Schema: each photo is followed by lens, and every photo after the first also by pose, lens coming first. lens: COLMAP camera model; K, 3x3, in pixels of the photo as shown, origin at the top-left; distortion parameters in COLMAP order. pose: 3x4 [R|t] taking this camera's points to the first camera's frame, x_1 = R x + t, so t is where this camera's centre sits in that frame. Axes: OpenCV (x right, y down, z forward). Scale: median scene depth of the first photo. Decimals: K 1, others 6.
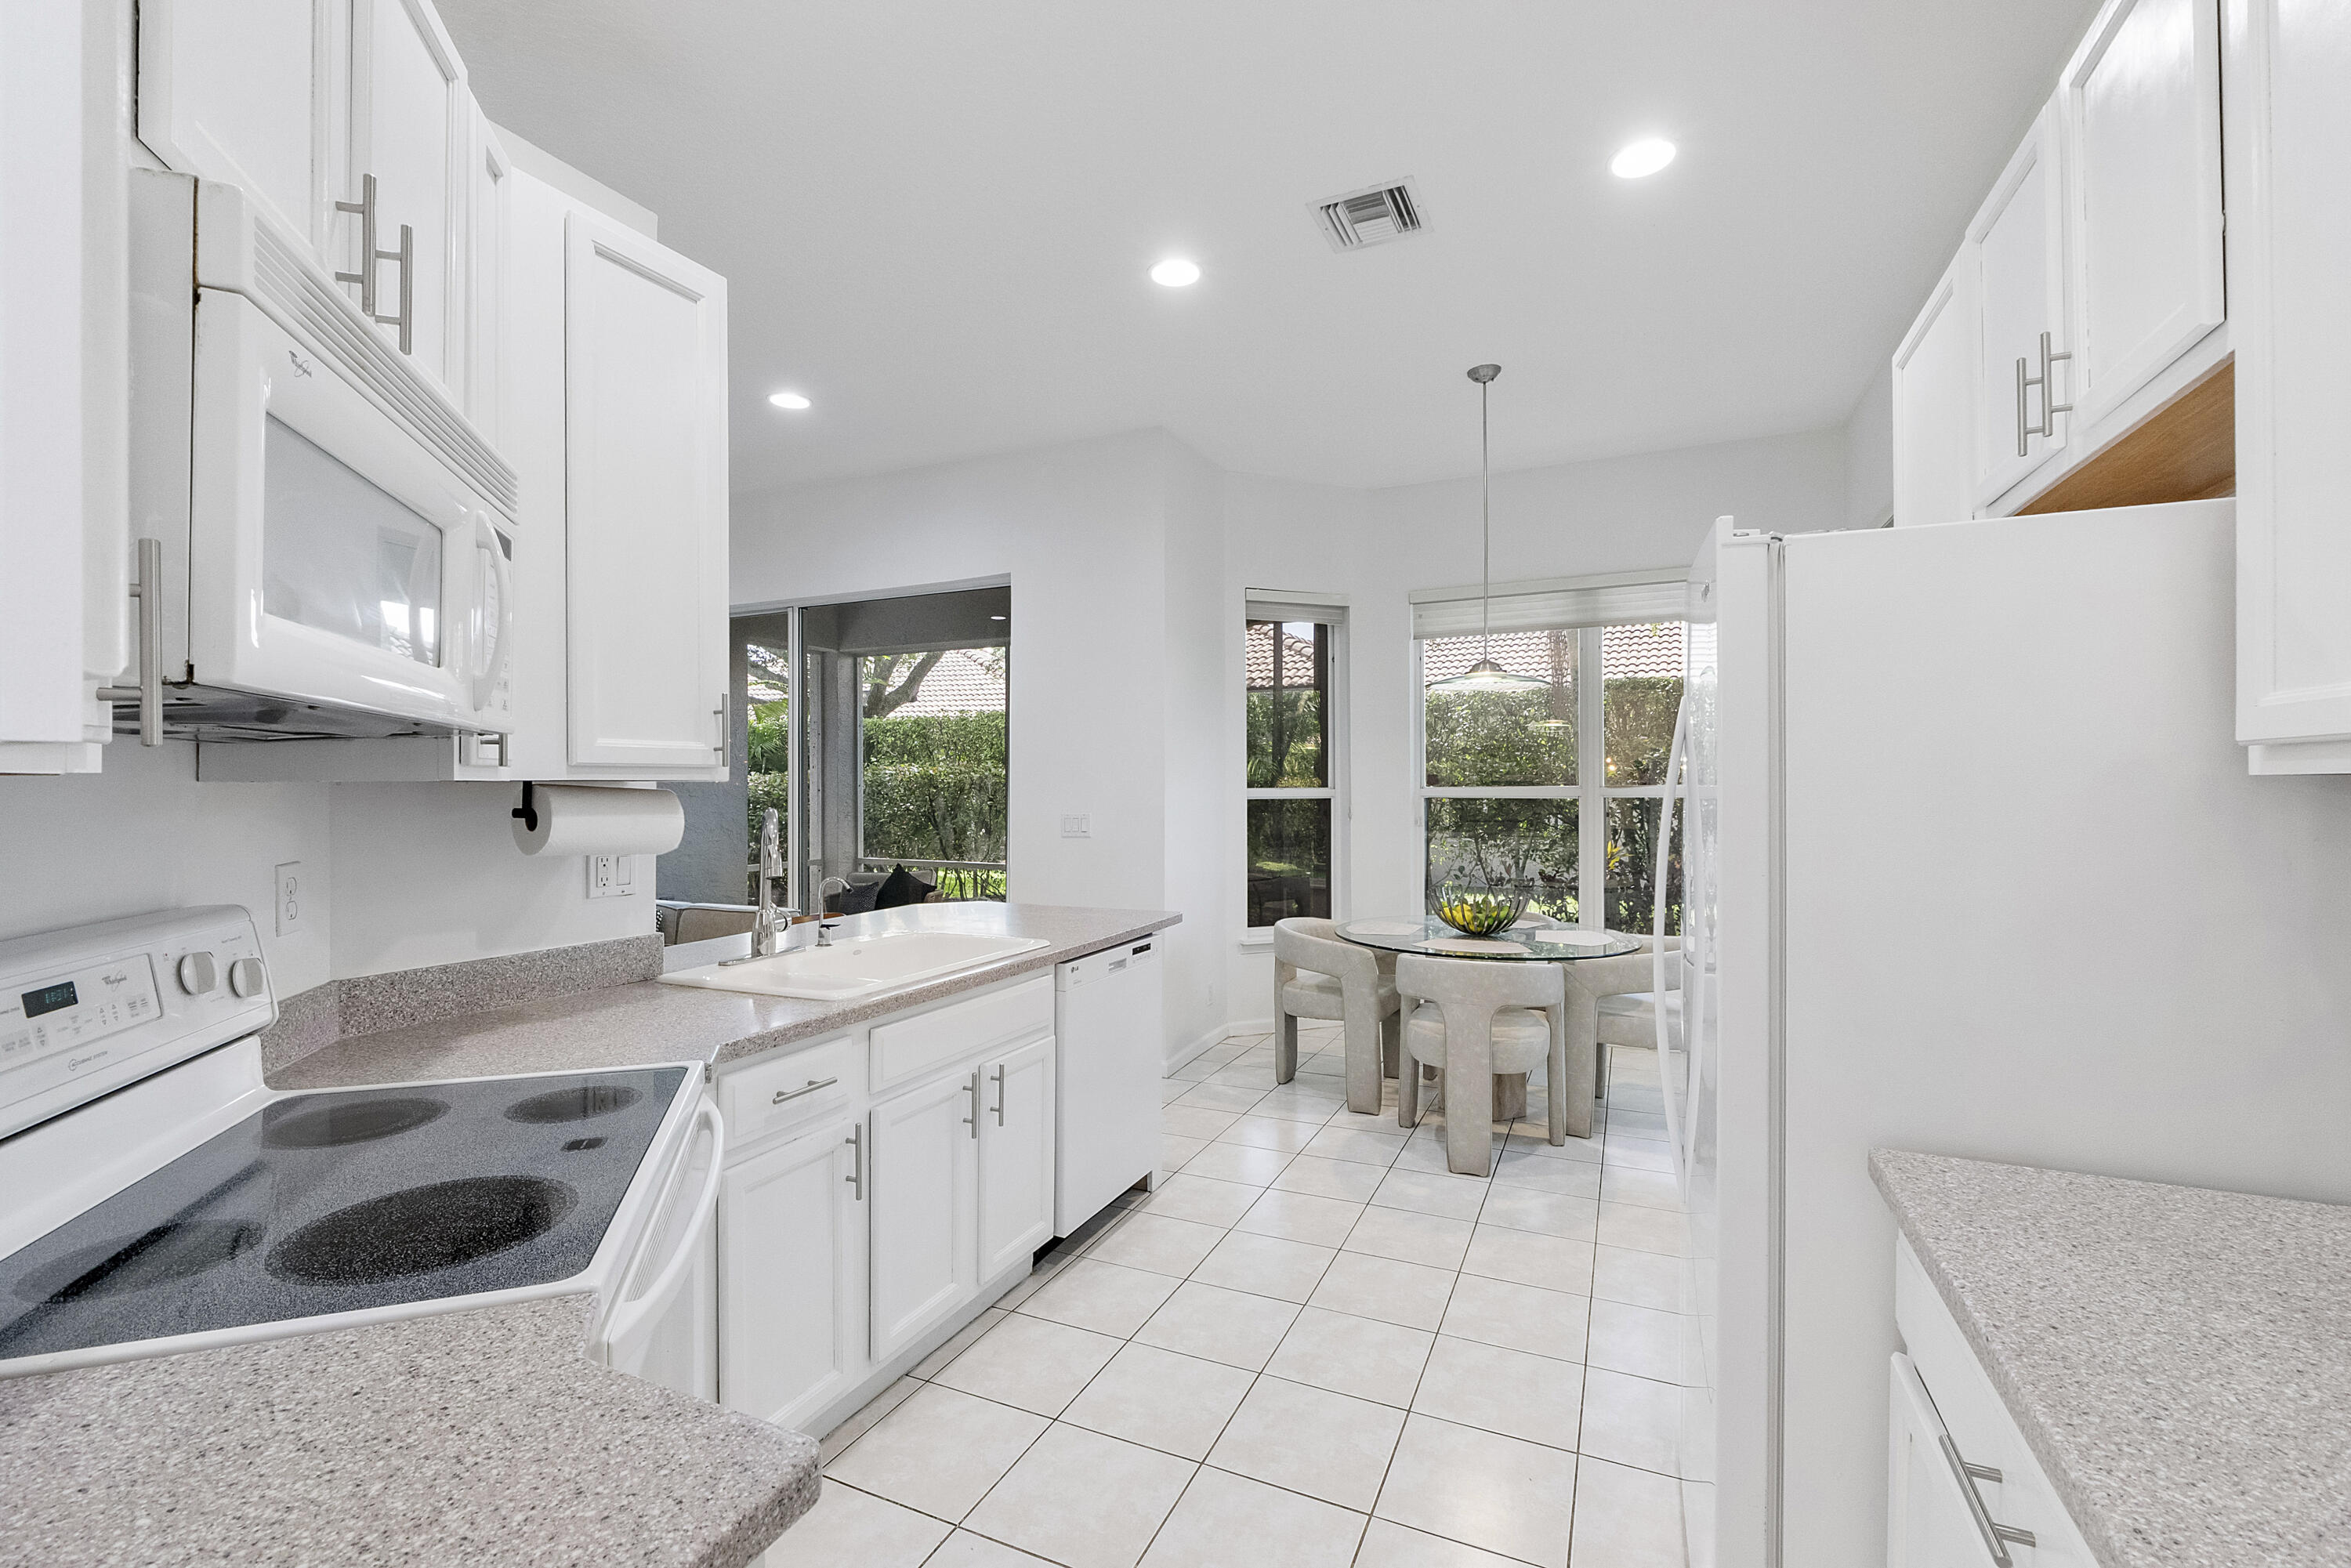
lens RADIAL K [[1004.6, 0, 1164.9], [0, 1004.6, 785.3], [0, 0, 1]] dist [-0.007297, 0.000207]
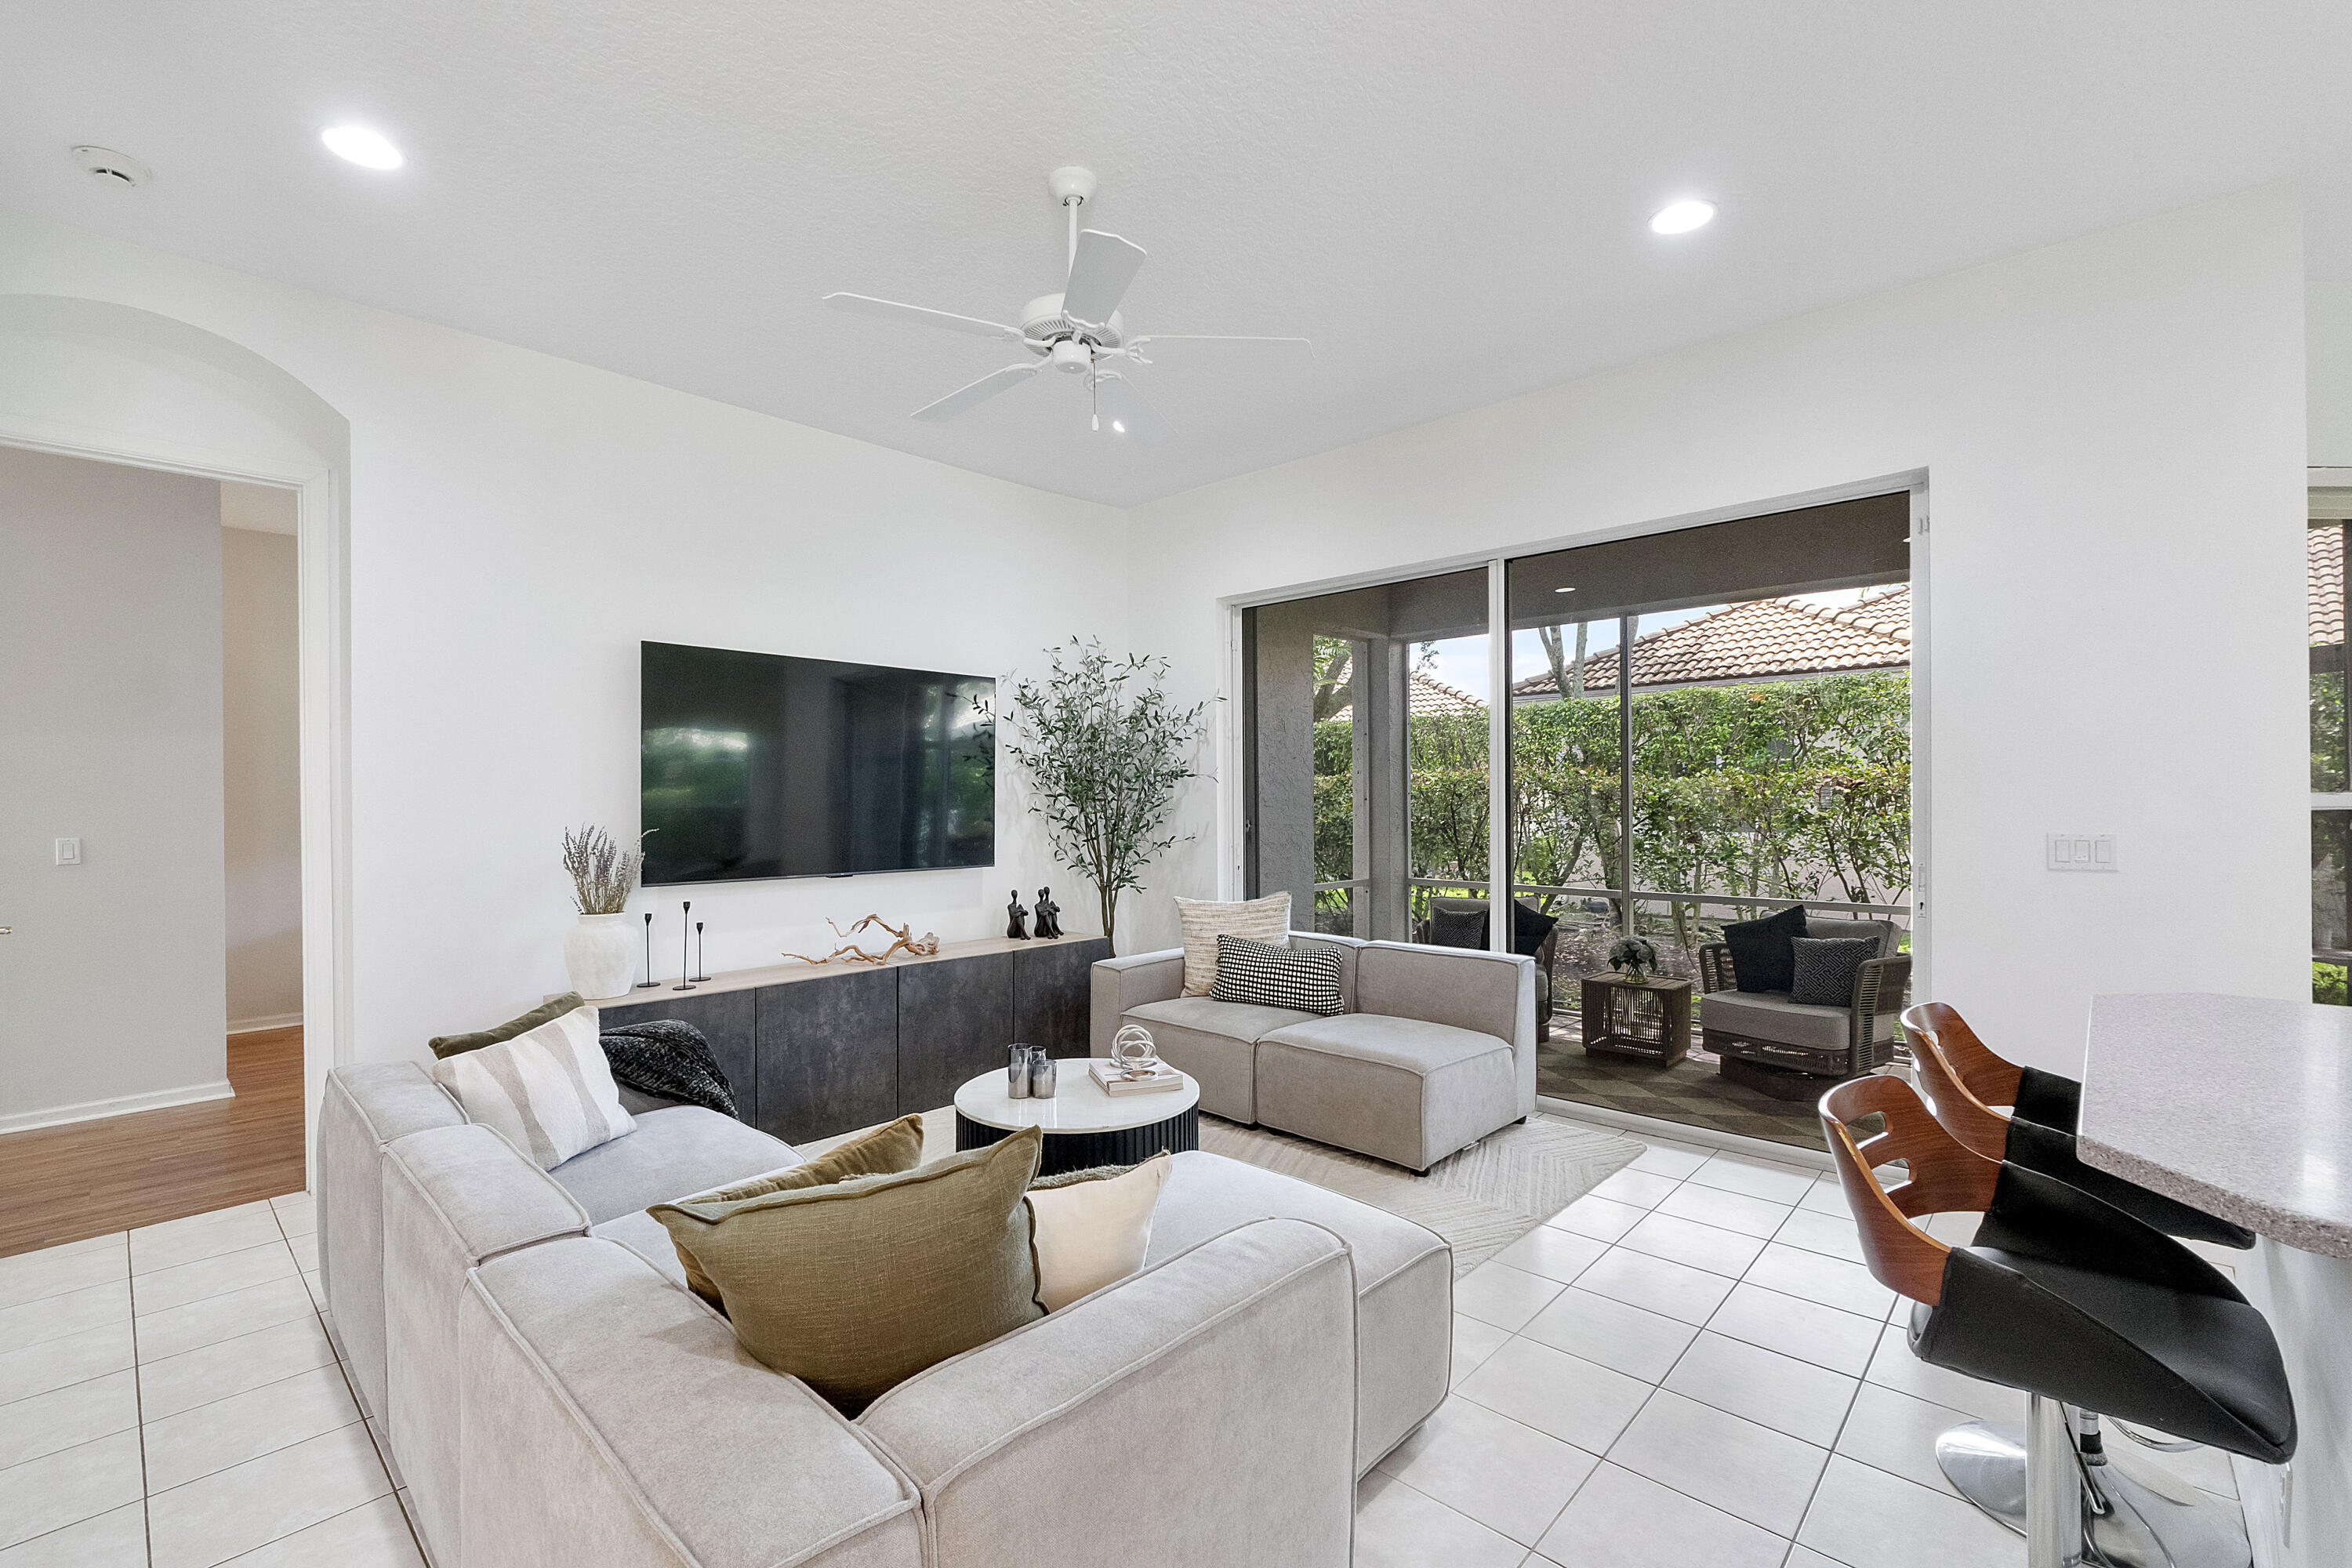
lens RADIAL K [[1005.1, 0, 1169.6], [0, 1005.1, 796.6], [0, 0, 1]] dist [-0.007297, 0.000207]
pose [[0.949329, -0.002986, -0.314271, -0.230834], [0.003682, 0.999992, 0.001621, 0.001349], [0.314264, -0.002696, 0.949332, 0.121538]]
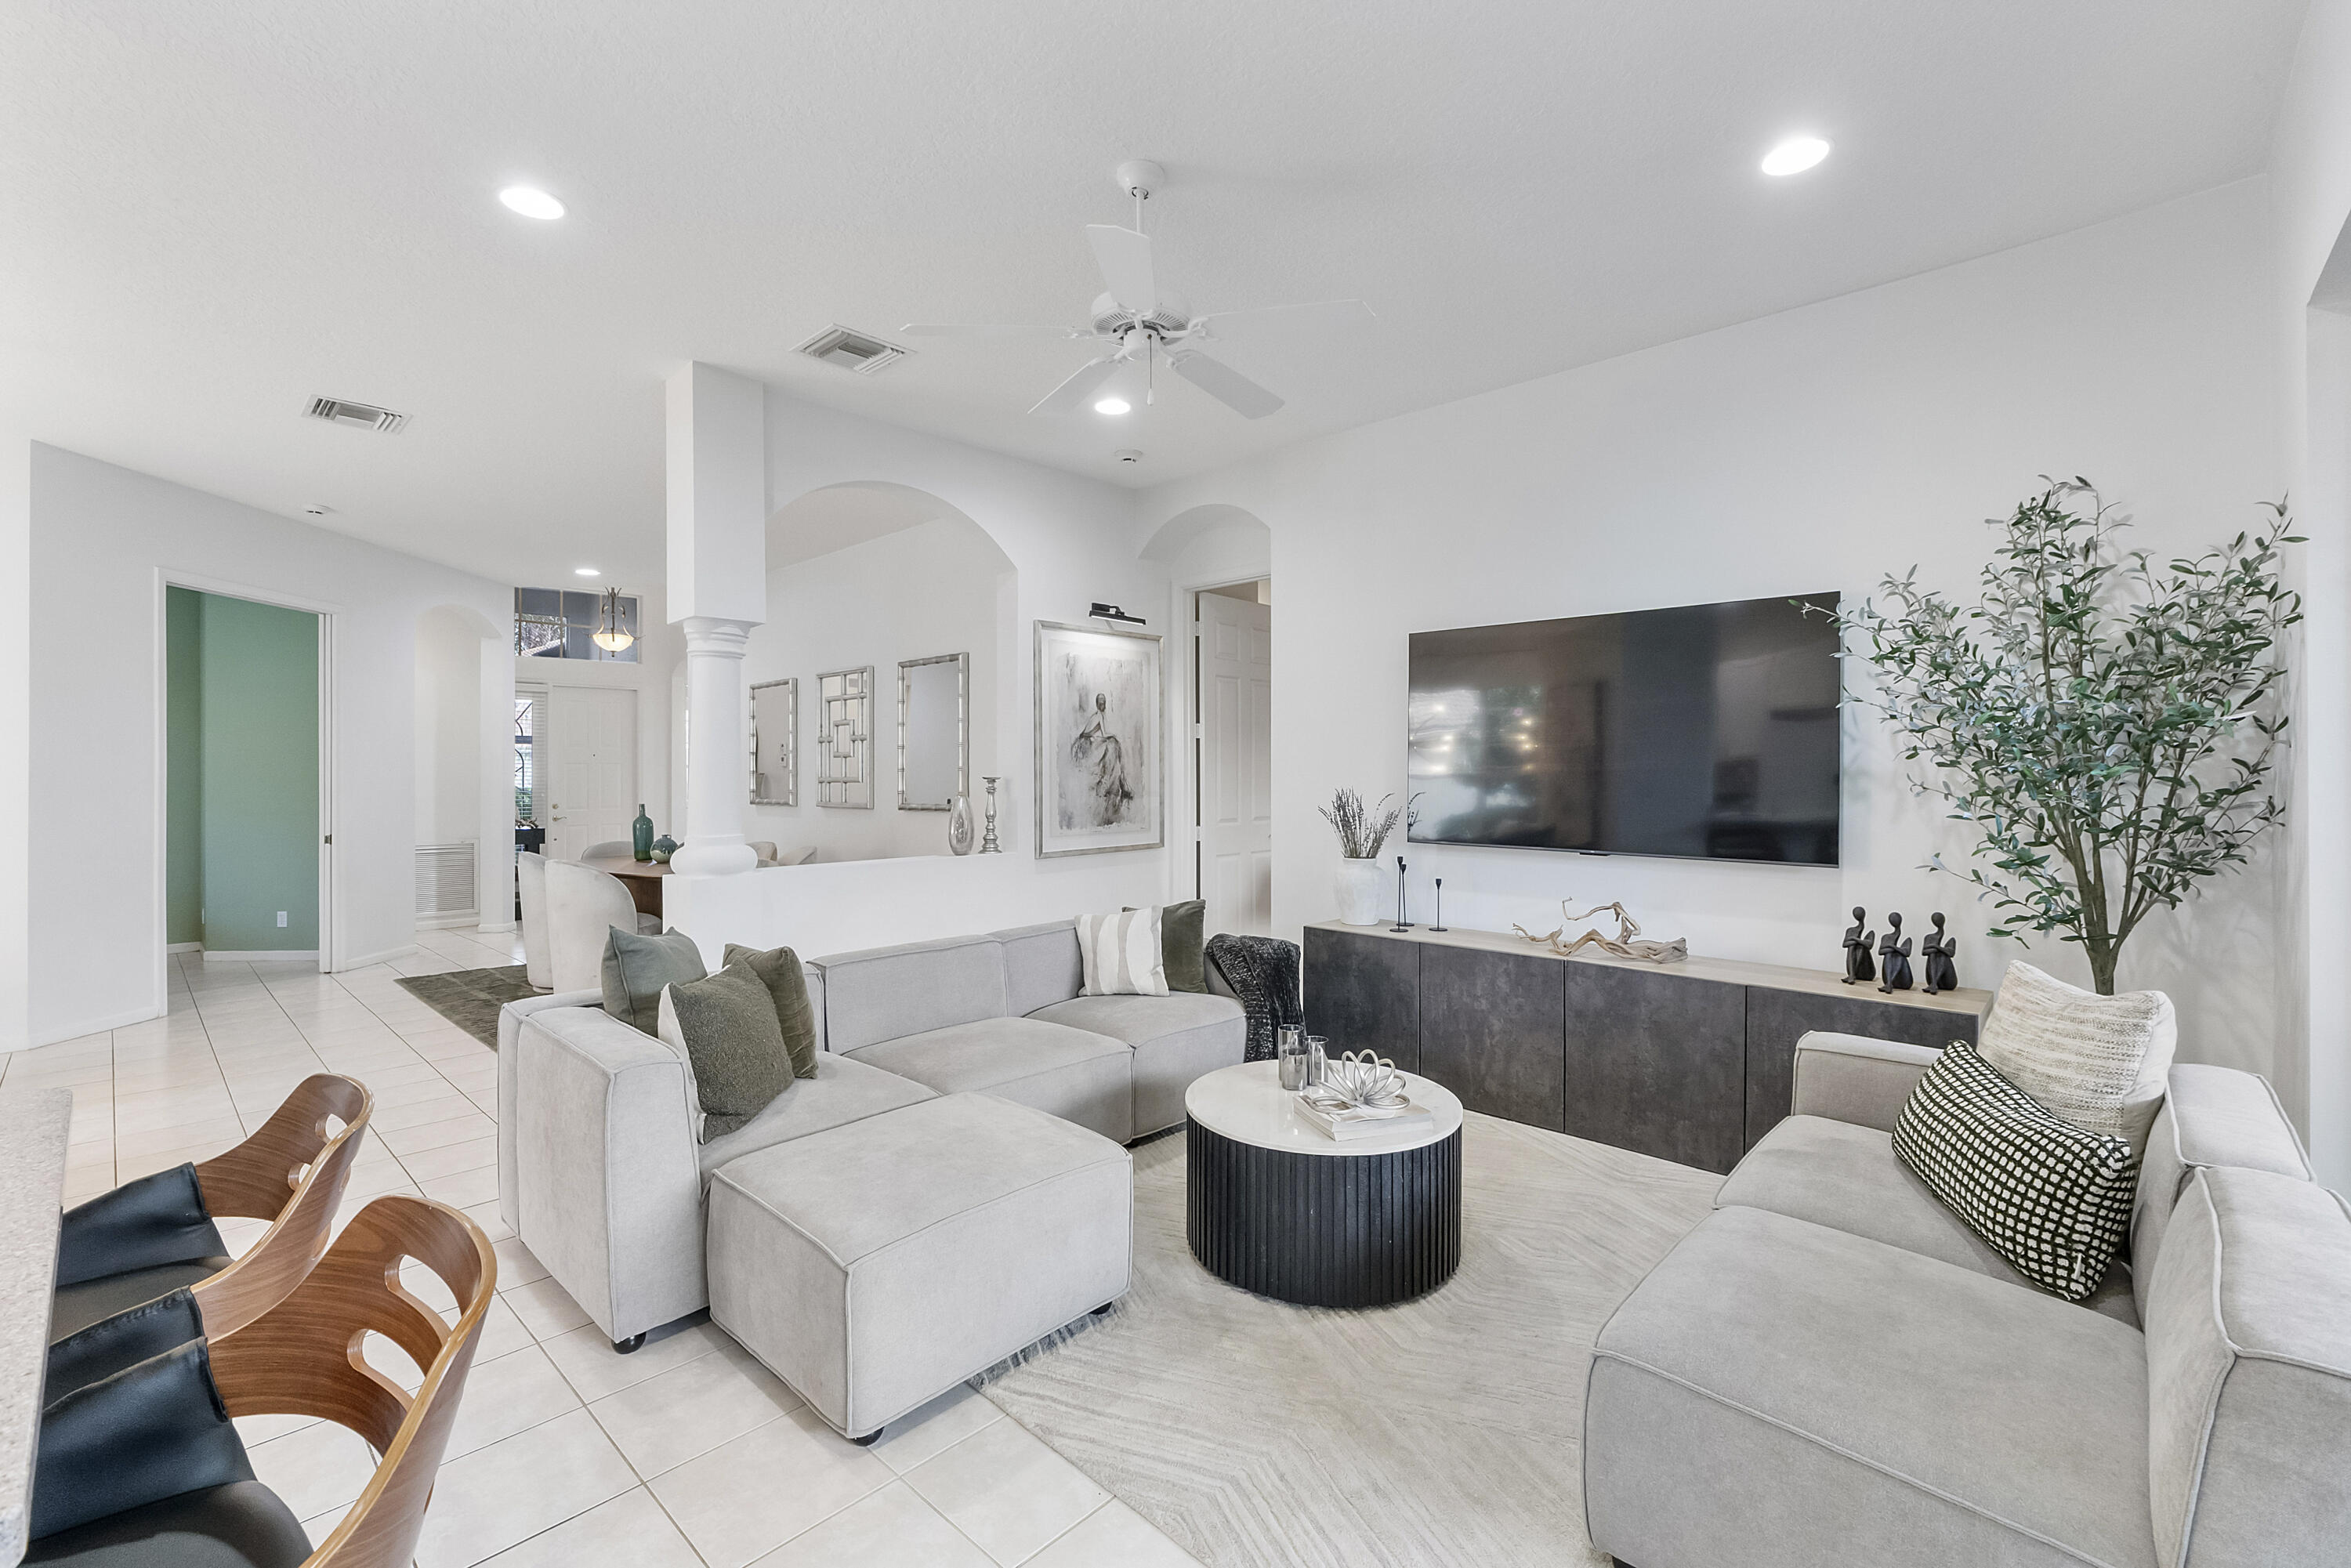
lens RADIAL K [[1004.6, 0, 1177.5], [0, 1004.6, 771.6], [0, 0, 1]] dist [-0.007297, 0.000207]
pose [[-0.312255, 0.007651, -0.949968, -0.062397], [0.004166, 0.999969, 0.006684, 0.000658], [0.949989, -0.001871, -0.312277, 0.502148]]
